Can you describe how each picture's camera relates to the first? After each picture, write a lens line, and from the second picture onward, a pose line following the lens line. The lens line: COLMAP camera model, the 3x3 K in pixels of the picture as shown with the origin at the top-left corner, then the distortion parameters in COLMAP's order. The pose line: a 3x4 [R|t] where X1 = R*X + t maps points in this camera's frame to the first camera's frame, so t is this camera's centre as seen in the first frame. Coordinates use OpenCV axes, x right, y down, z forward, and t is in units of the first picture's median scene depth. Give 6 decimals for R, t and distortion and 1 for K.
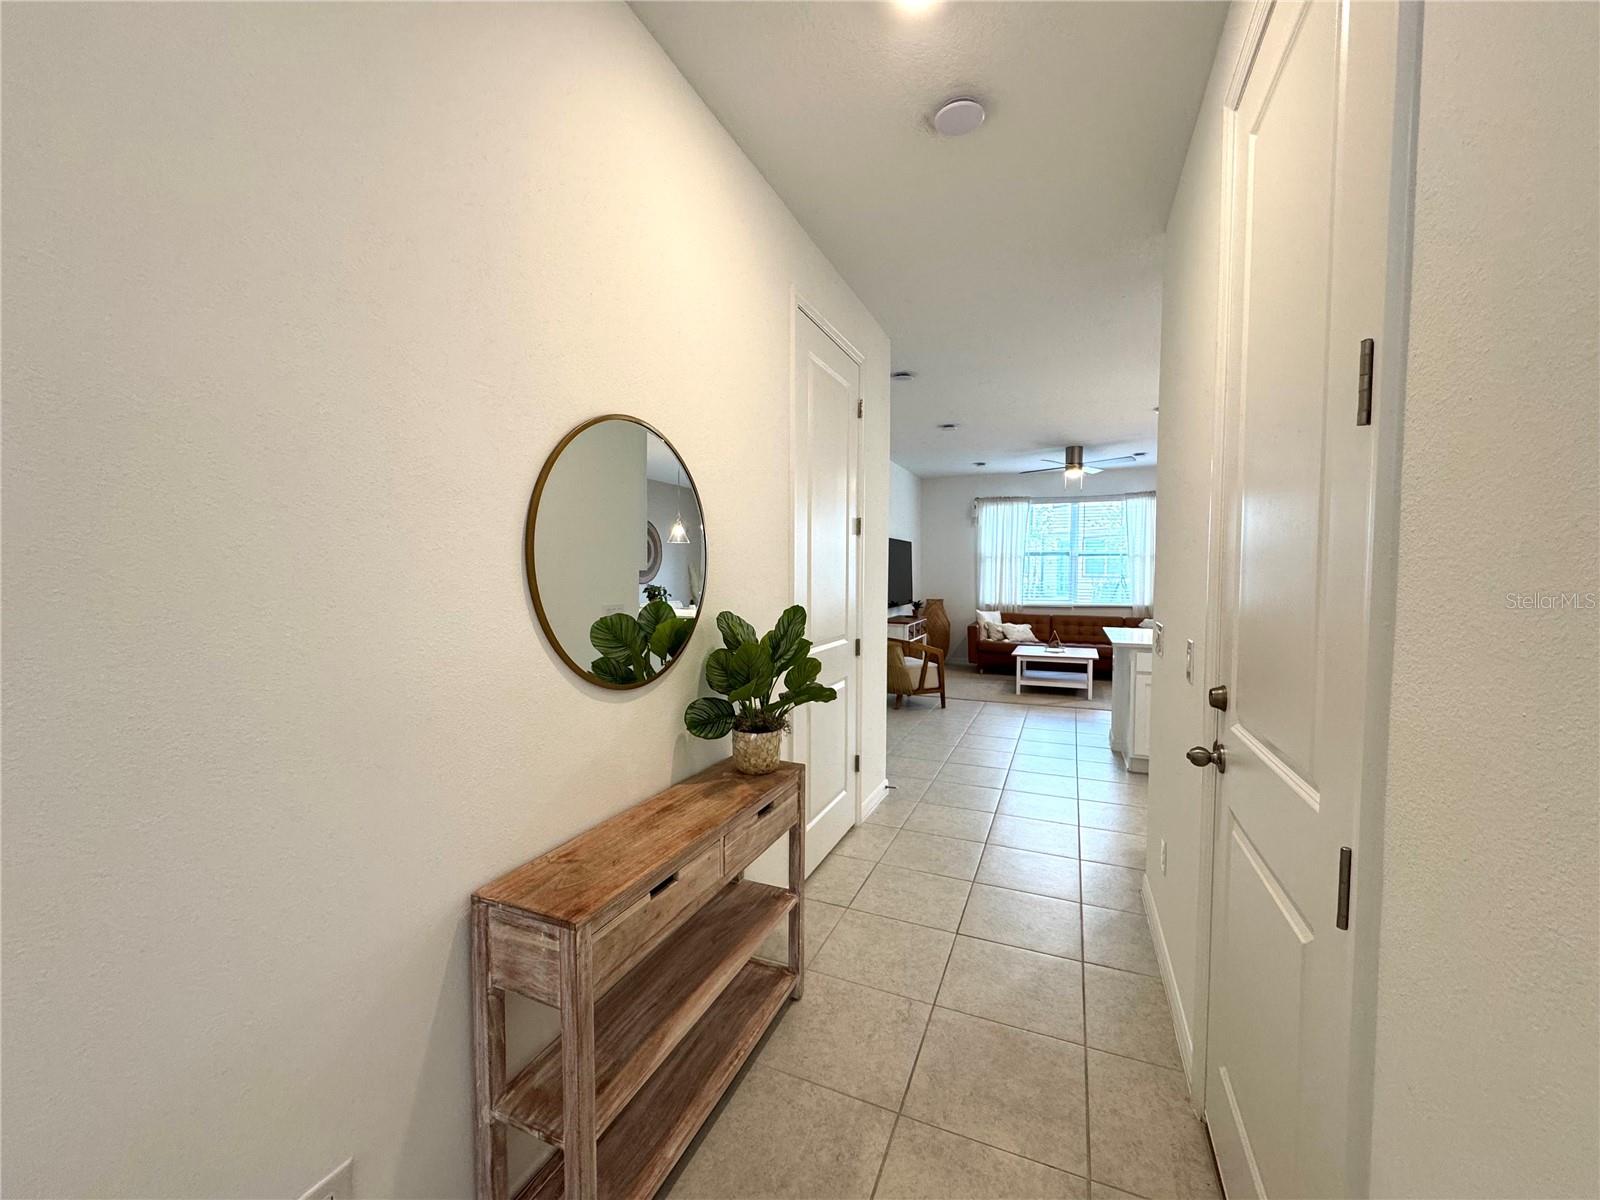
lens RADIAL K [[637.4, 0, 799.5], [0, 637.4, 597.6], [0, 0, 1]] dist [-0.002754, -0.000274]
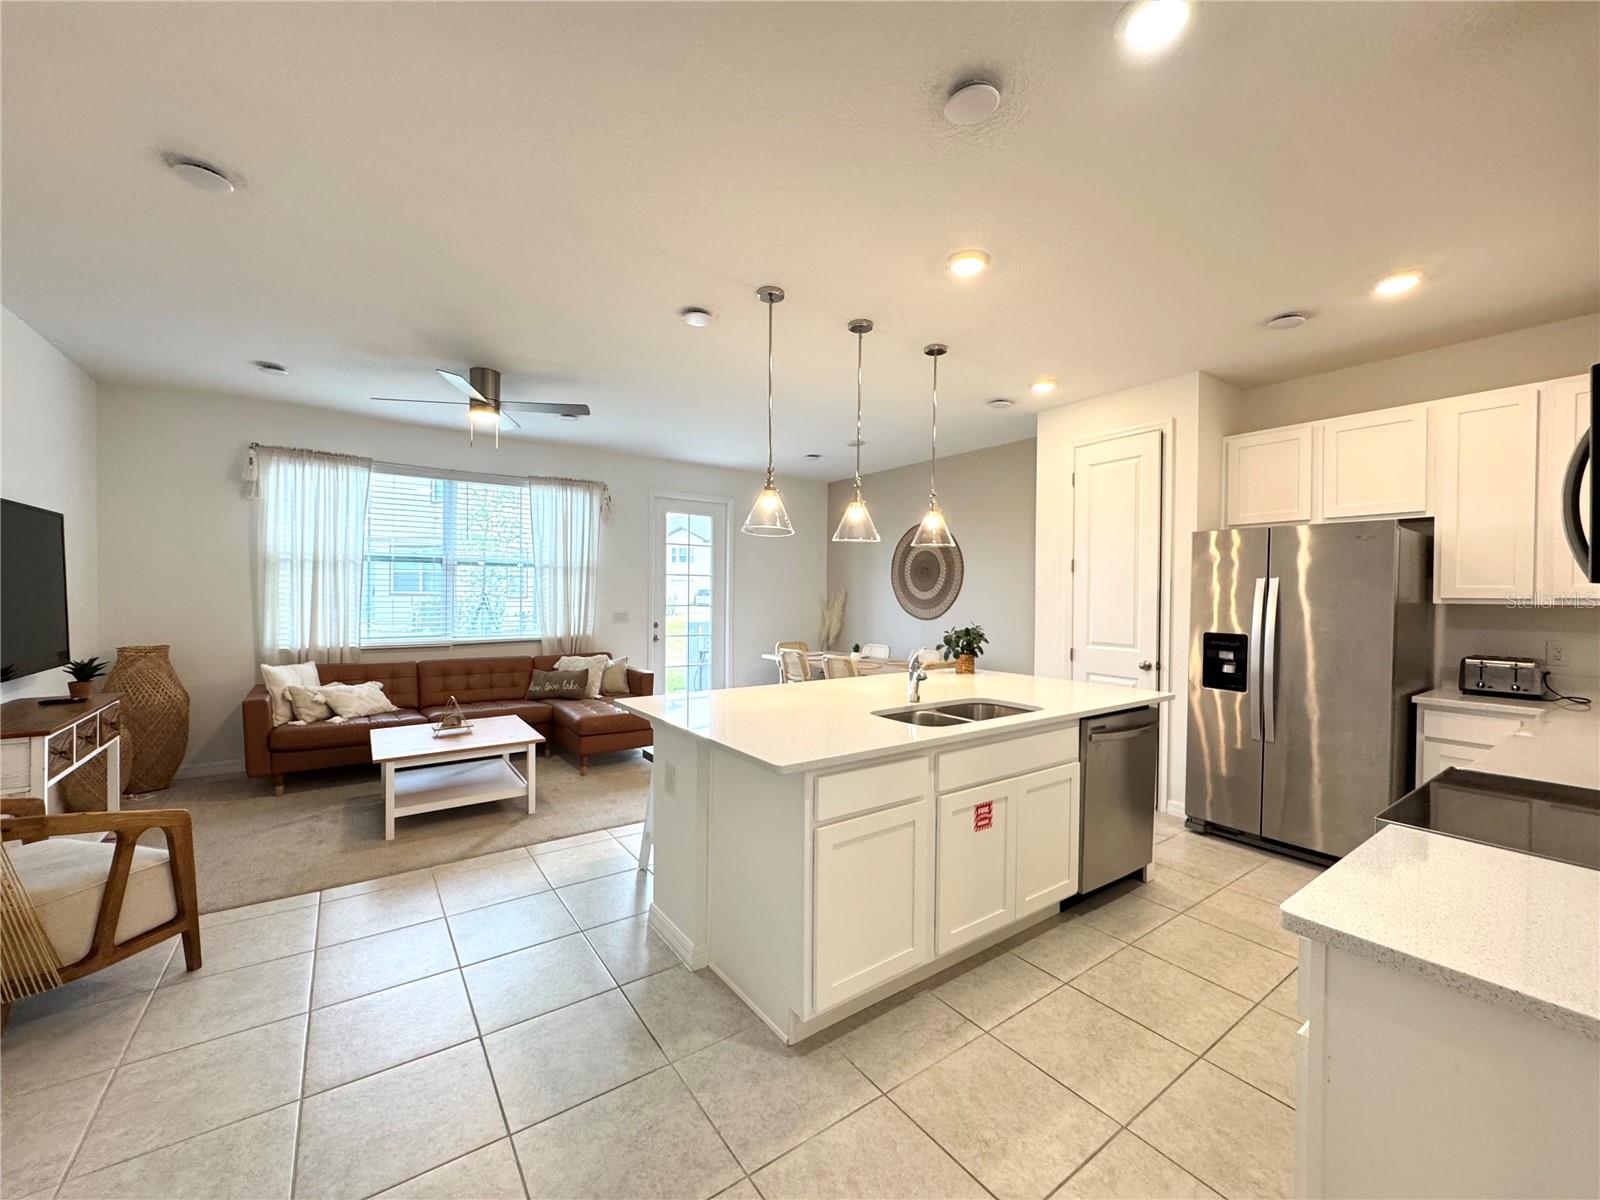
lens RADIAL K [[637.4, 0, 799.5], [0, 637.4, 597.6], [0, 0, 1]] dist [-0.002754, -0.000274]
pose [[0.522712, -0.005235, 0.852493, 0.085545], [0.028934, 0.999514, -0.011603, -0.017692], [-0.852018, 0.030731, 0.522609, 0.439870]]
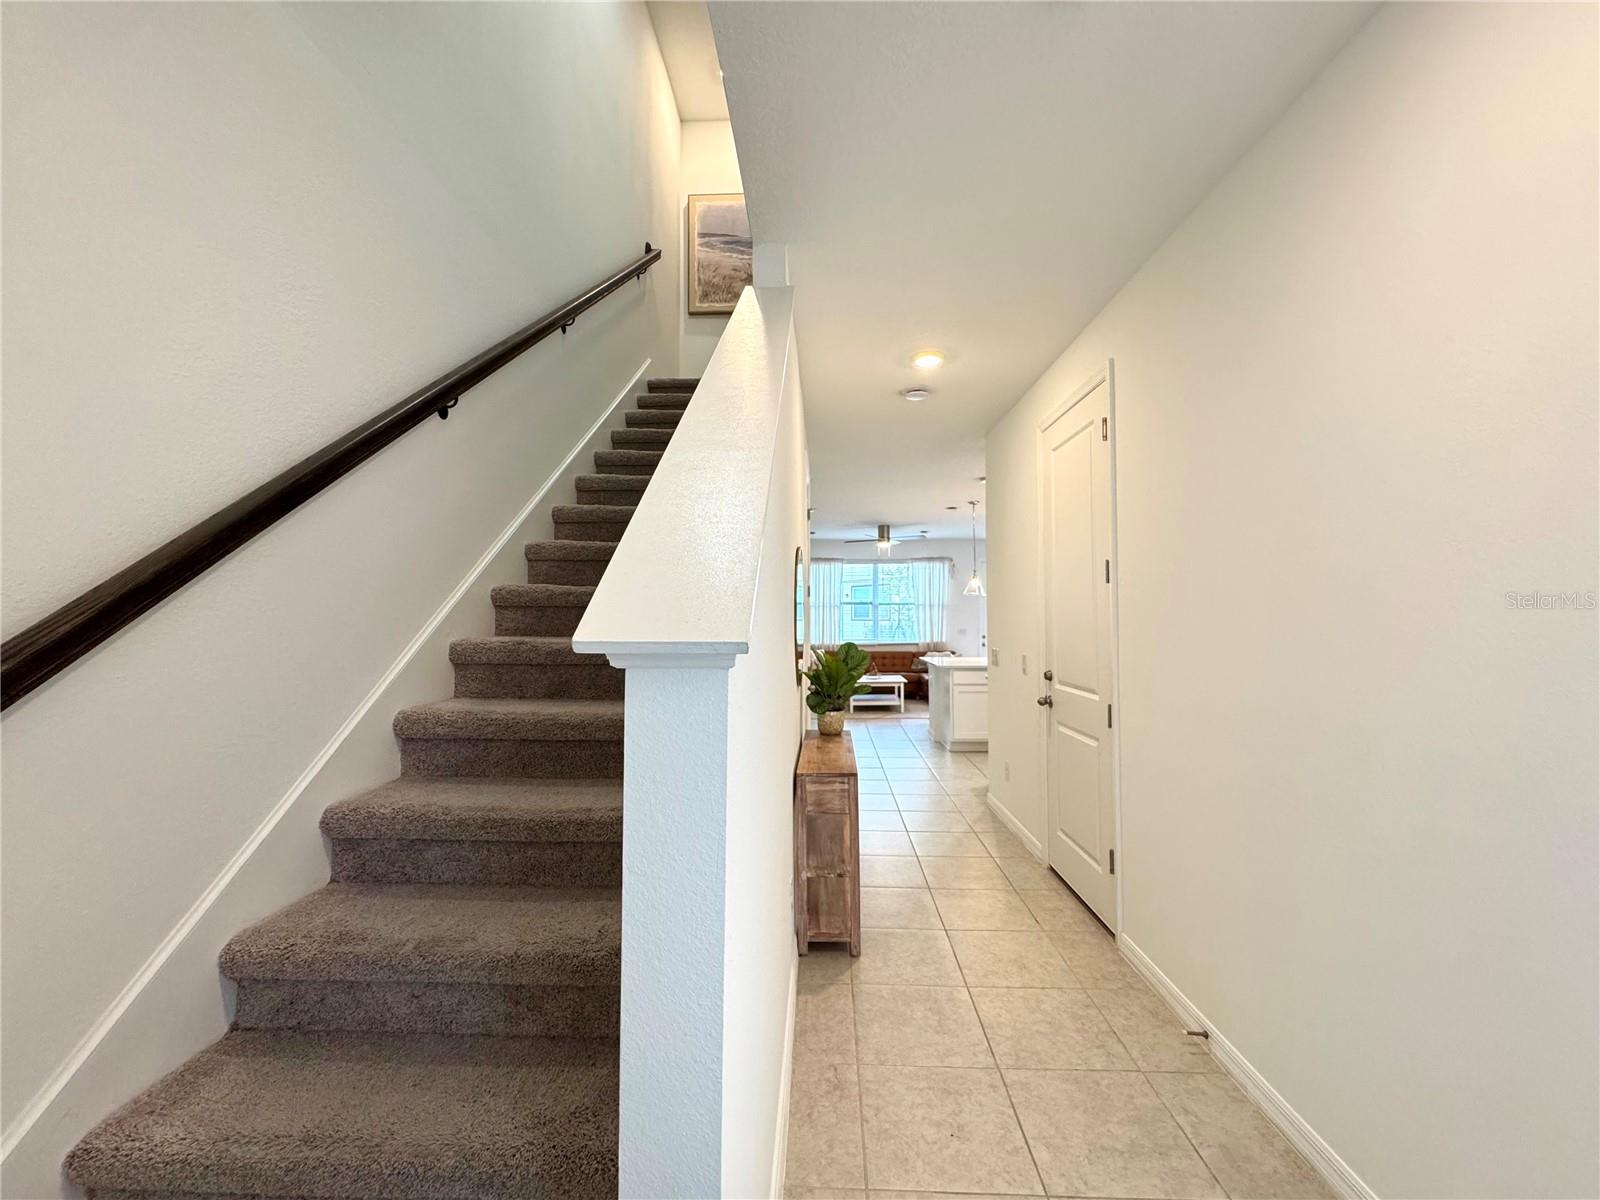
lens RADIAL K [[637.4, 0, 799.5], [0, 637.4, 597.6], [0, 0, 1]] dist [-0.002754, -0.000274]
pose [[0.934418, 0.002812, 0.356168, -0.203045], [0.021778, 0.997647, -0.065012, 0.000268], [-0.355513, 0.068505, 0.932158, -0.173514]]
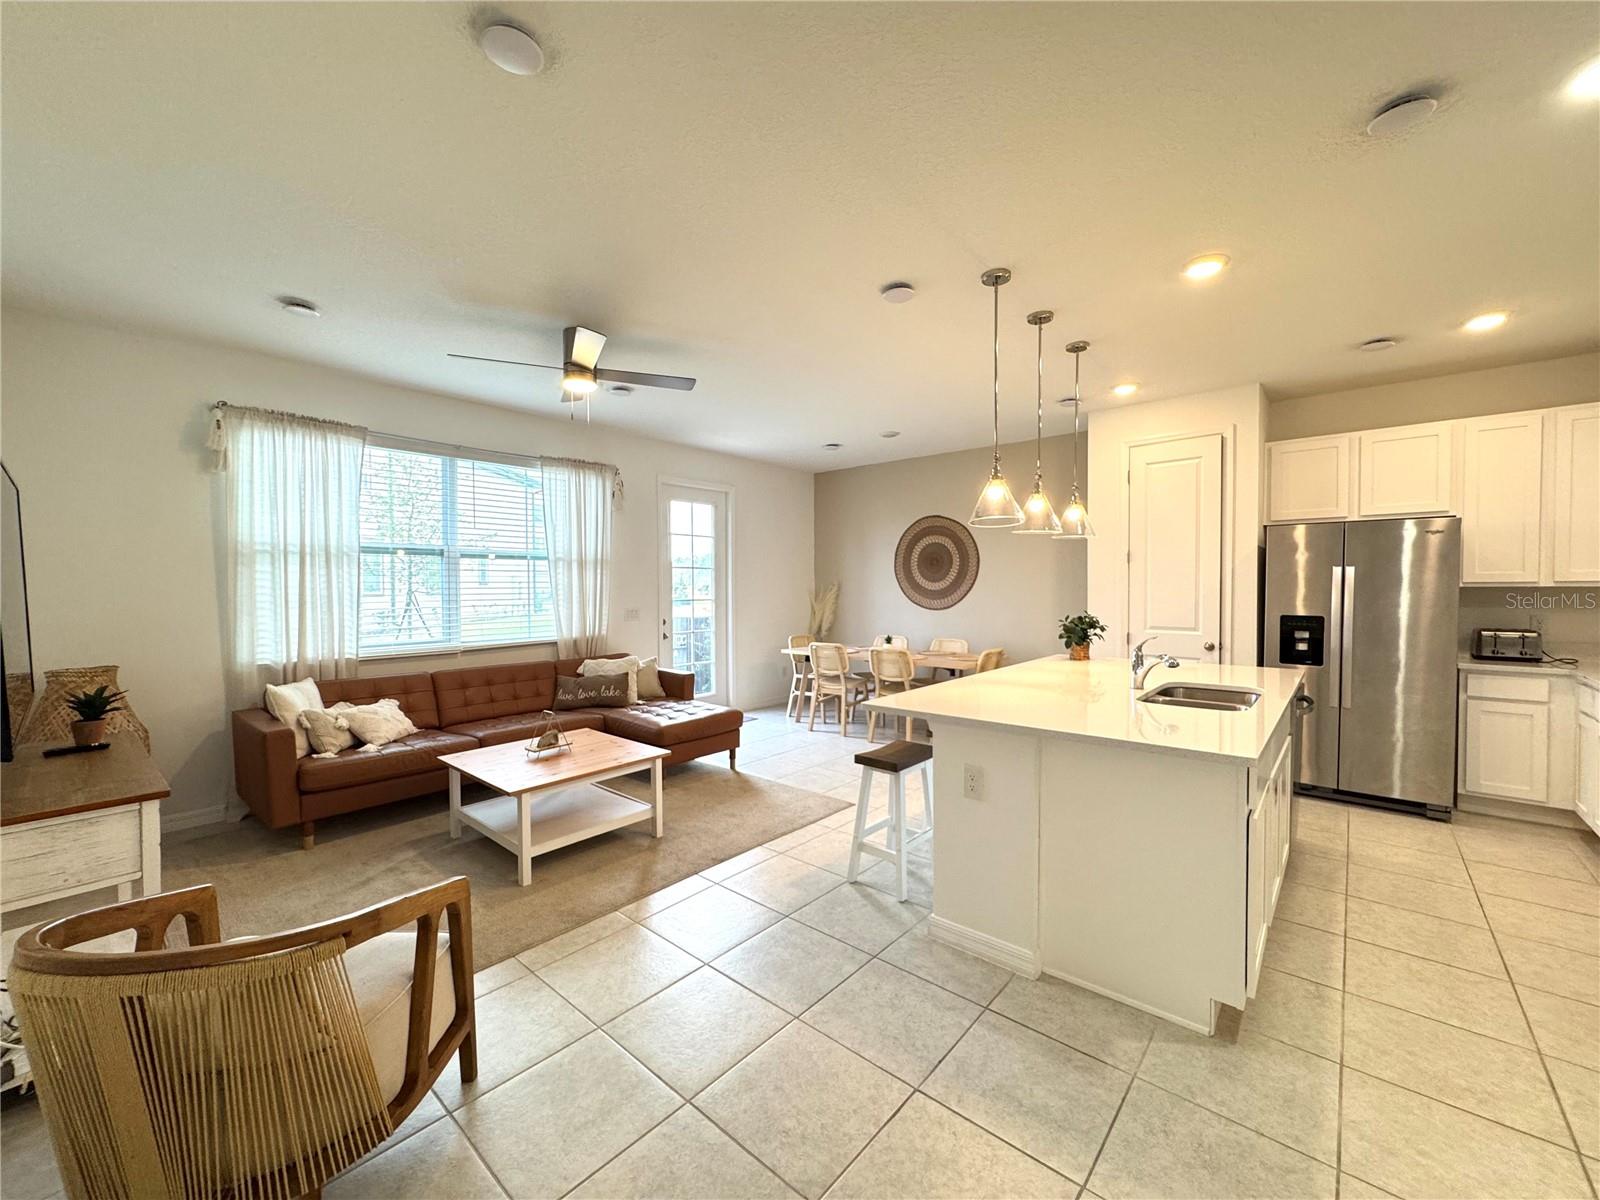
lens RADIAL K [[637.4, 0, 799.5], [0, 637.4, 597.6], [0, 0, 1]] dist [-0.002754, -0.000274]
pose [[0.308978, -0.023349, 0.950782, 0.010694], [0.045334, 0.998924, 0.009799, -0.027108], [-0.949988, 0.040075, 0.309704, 0.652581]]
